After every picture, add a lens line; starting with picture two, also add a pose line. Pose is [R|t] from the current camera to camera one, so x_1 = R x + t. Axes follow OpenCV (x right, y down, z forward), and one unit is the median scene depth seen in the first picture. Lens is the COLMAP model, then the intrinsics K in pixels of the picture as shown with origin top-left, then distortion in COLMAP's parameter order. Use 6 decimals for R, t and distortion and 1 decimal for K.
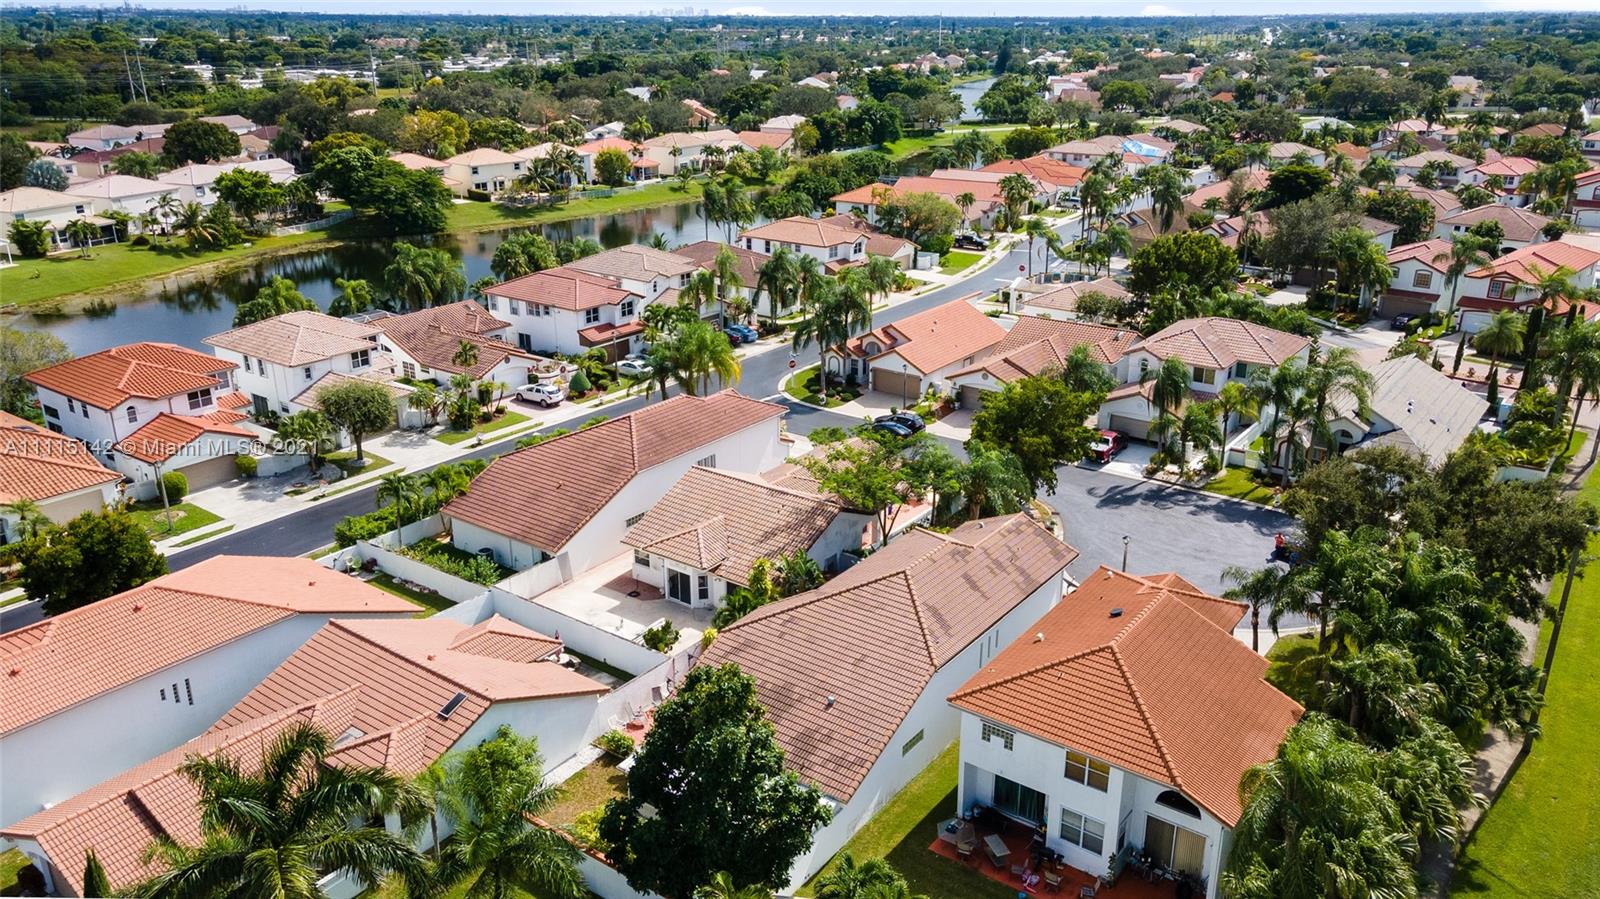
lens RADIAL K [[1131.5, 0, 800.0], [0, 1131.5, 449.5], [0, 0, 1]] dist [0.031306, -0.000236]
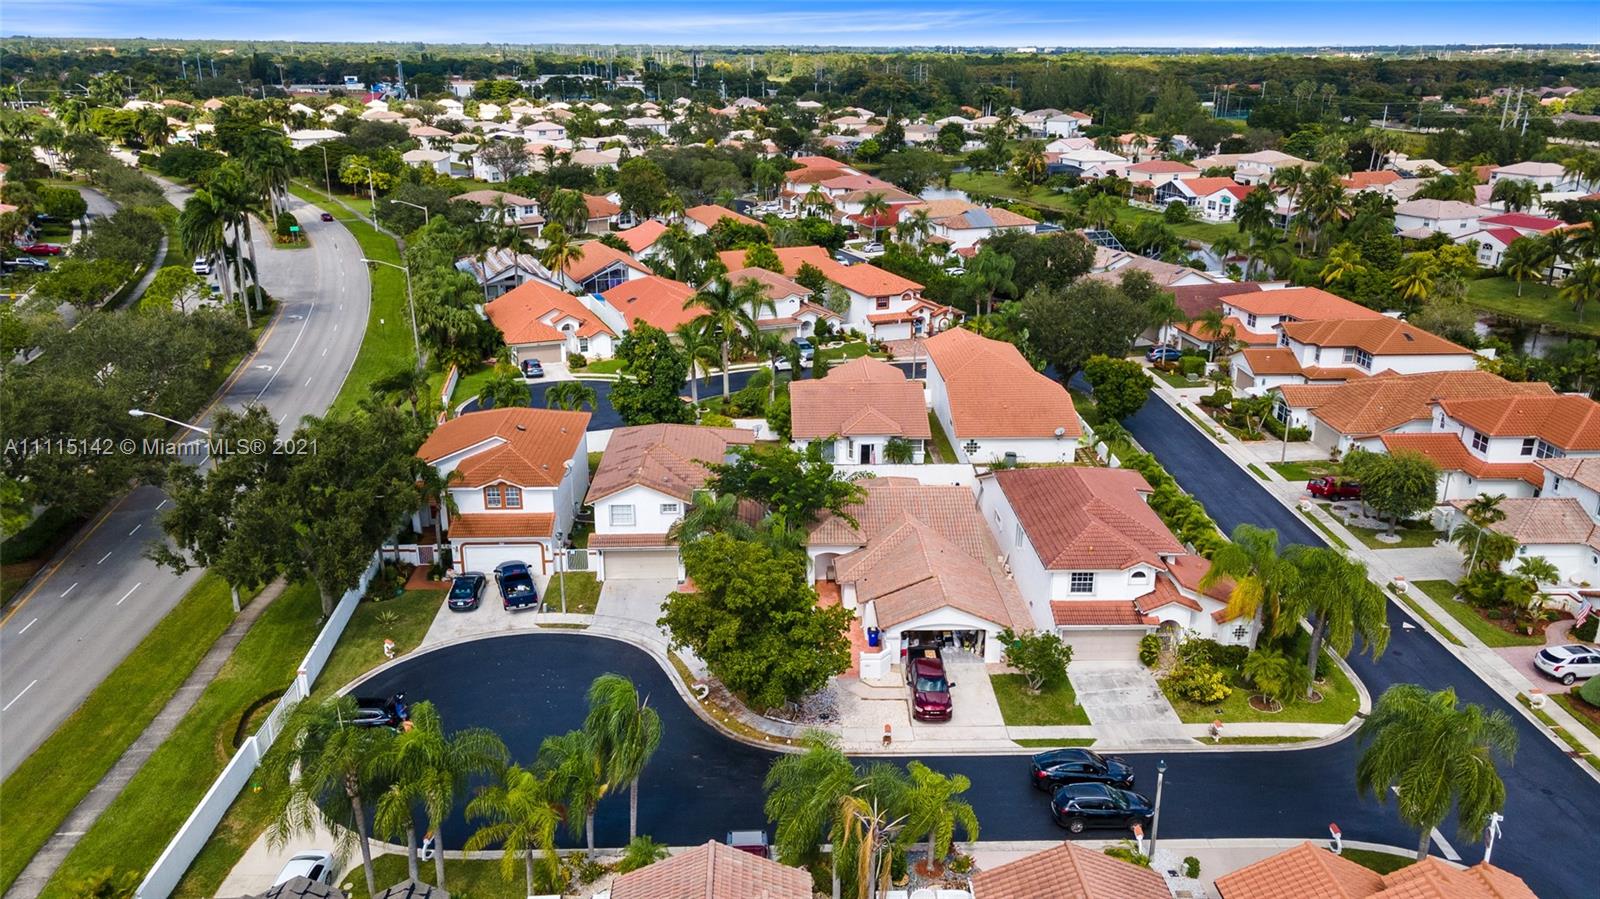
lens RADIAL K [[1131.5, 0, 800.0], [0, 1131.5, 449.5], [0, 0, 1]] dist [0.031306, -0.000236]
pose [[-0.781669, 0.200428, -0.590612, 0.399286], [-0.224732, 0.792837, 0.566485, -0.362254], [0.581798, 0.575533, -0.574693, 0.958699]]
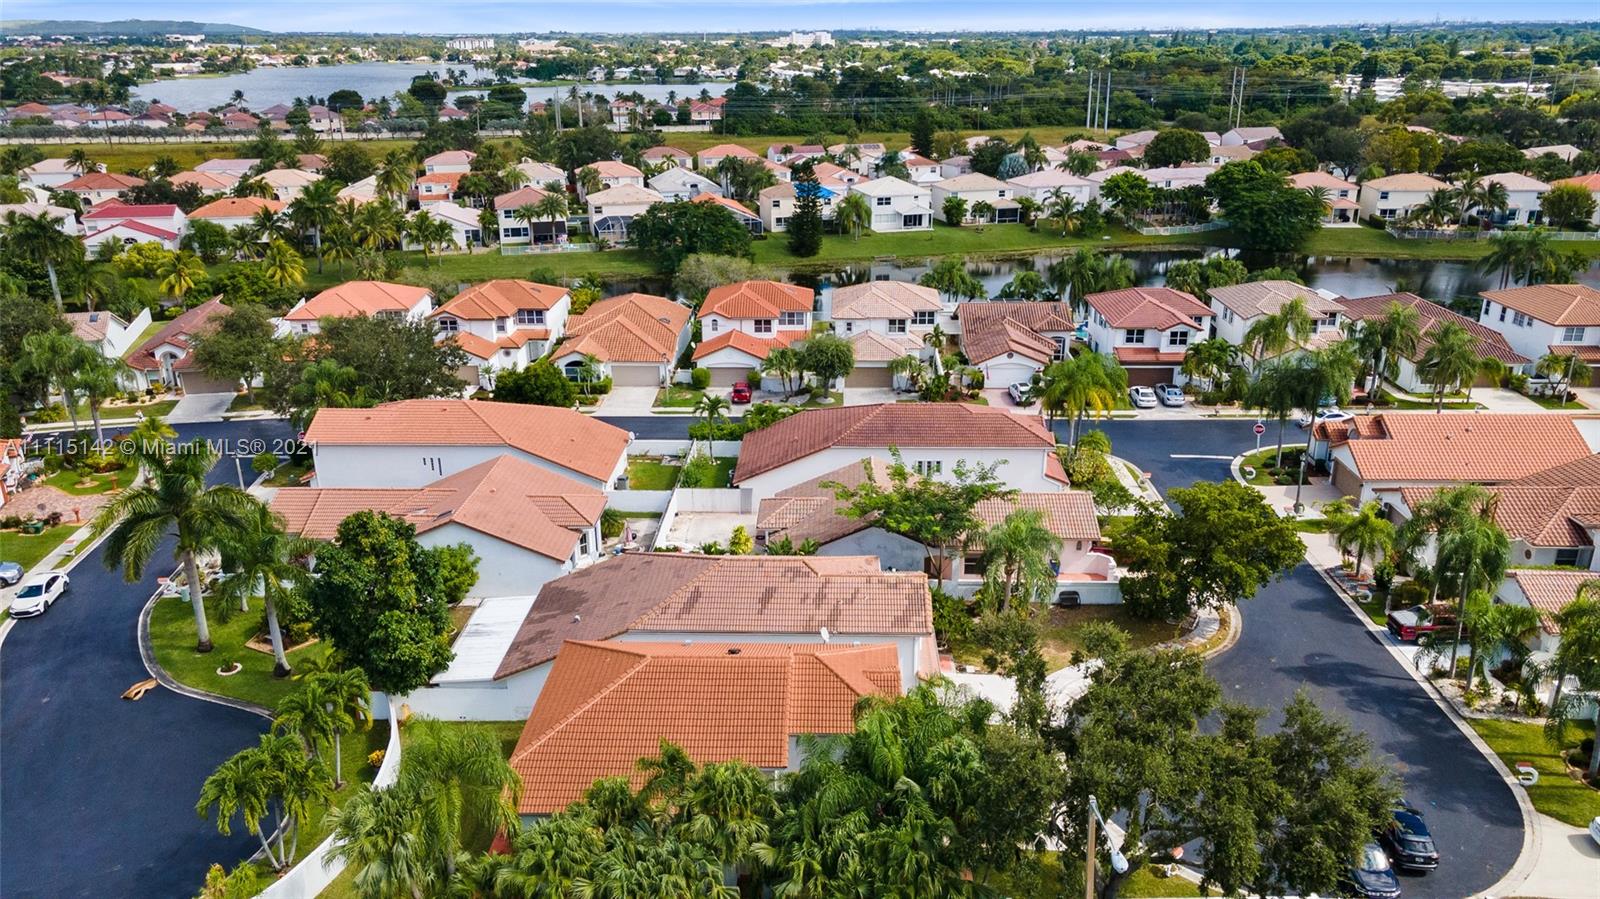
lens RADIAL K [[1131.5, 0, 800.0], [0, 1131.5, 449.5], [0, 0, 1]] dist [0.031306, -0.000236]
pose [[0.573573, 0.272947, -0.772343, 0.433683], [-0.282011, 0.951014, 0.126657, -0.067775], [0.769080, 0.145162, 0.622450, 0.182864]]
